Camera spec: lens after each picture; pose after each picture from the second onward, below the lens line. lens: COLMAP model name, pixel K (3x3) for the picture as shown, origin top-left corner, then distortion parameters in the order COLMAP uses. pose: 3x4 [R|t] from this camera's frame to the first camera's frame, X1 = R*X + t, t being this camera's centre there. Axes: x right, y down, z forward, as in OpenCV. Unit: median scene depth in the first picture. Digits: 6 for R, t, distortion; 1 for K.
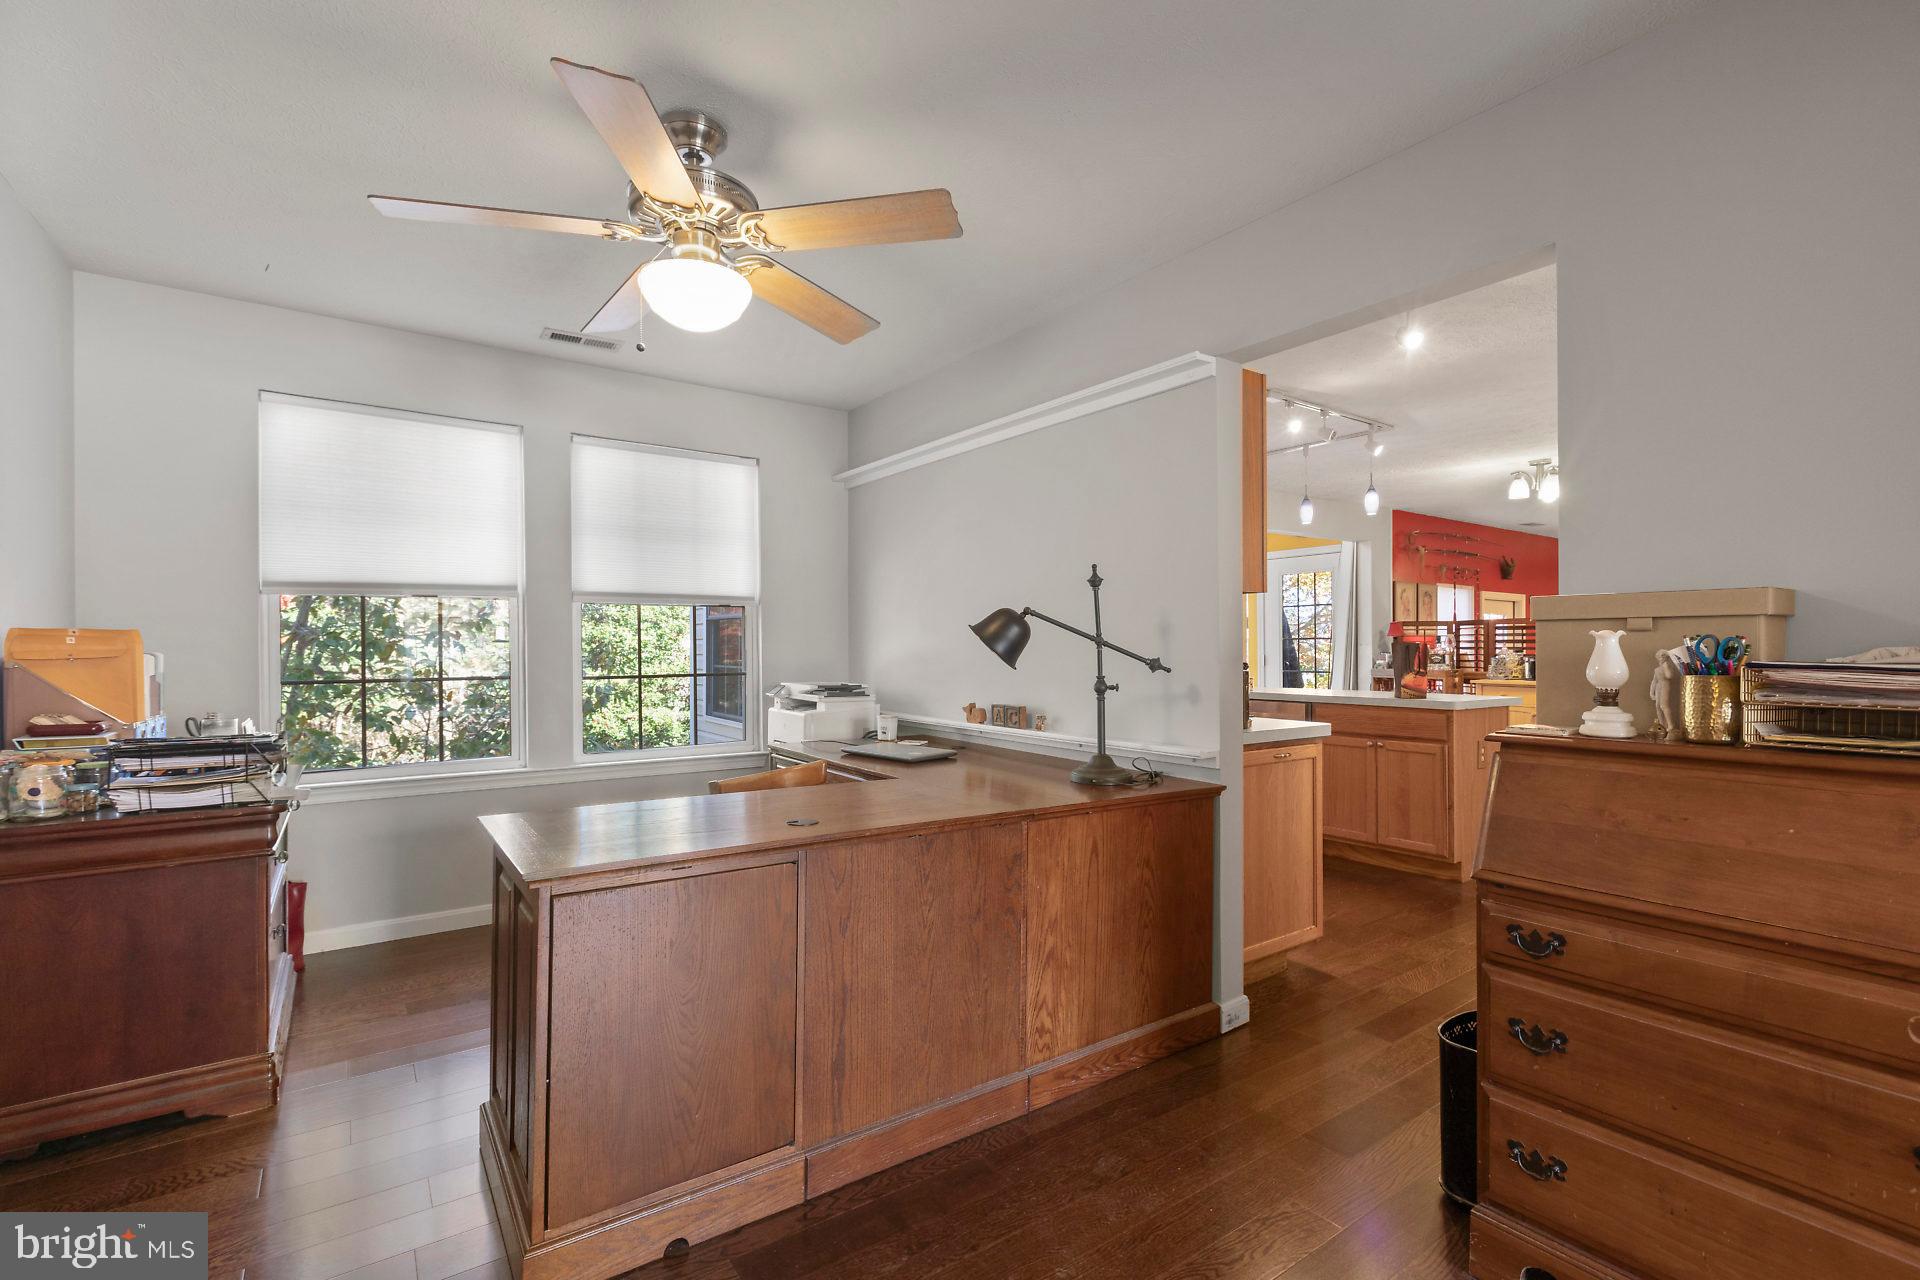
lens RADIAL K [[871.4, 0, 961.7], [0, 871.4, 637.5], [0, 0, 1]] dist [0.002484, -0.001053]
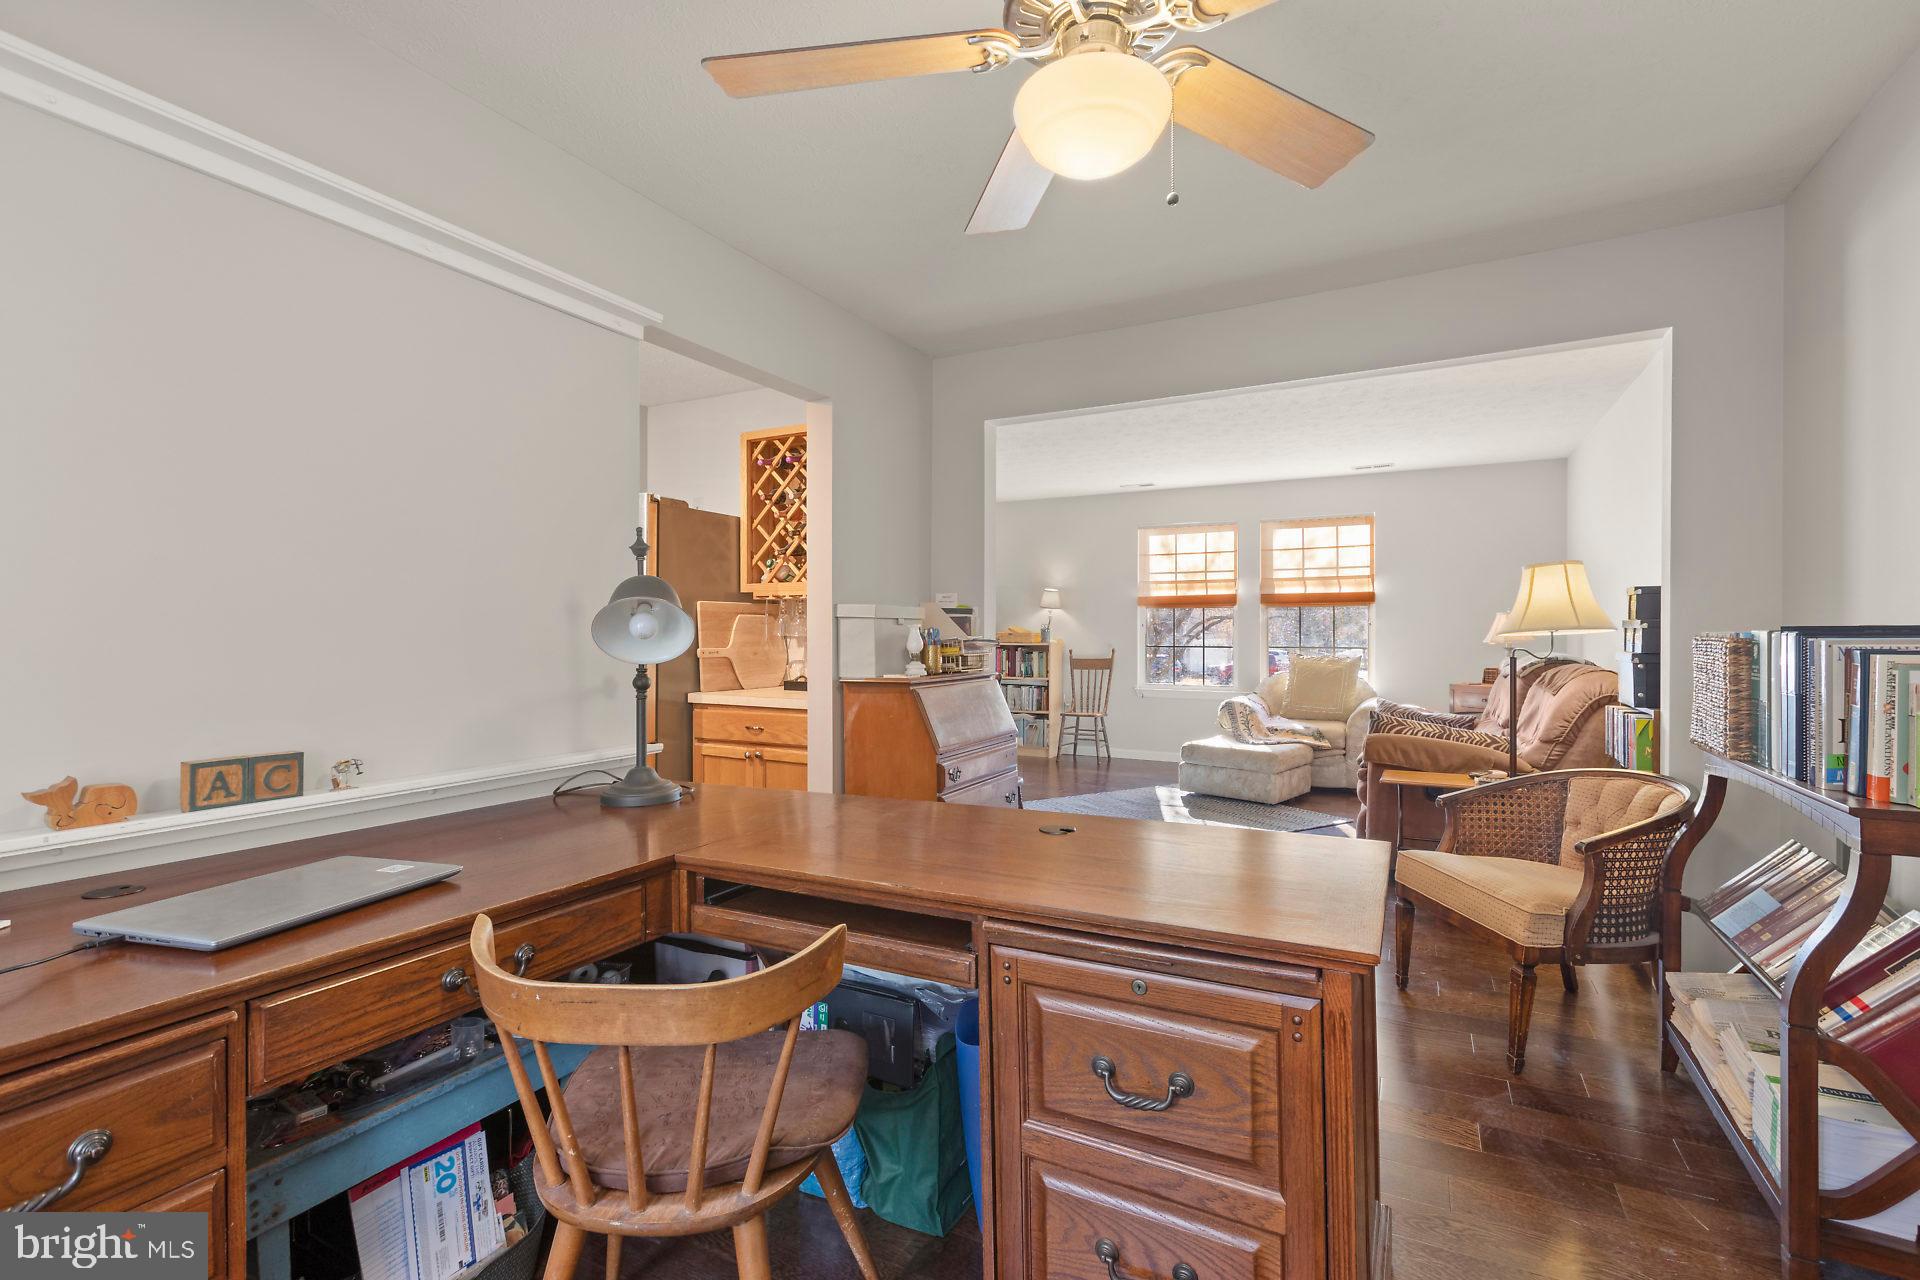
lens RADIAL K [[871.4, 0, 957.5], [0, 871.4, 634.2], [0, 0, 1]] dist [0.002484, -0.001053]
pose [[-0.443051, 0.007157, 0.896468, -0.546143], [0.000393, 0.999970, -0.007789, 0.015069], [-0.896496, -0.003099, -0.443040, 0.864722]]
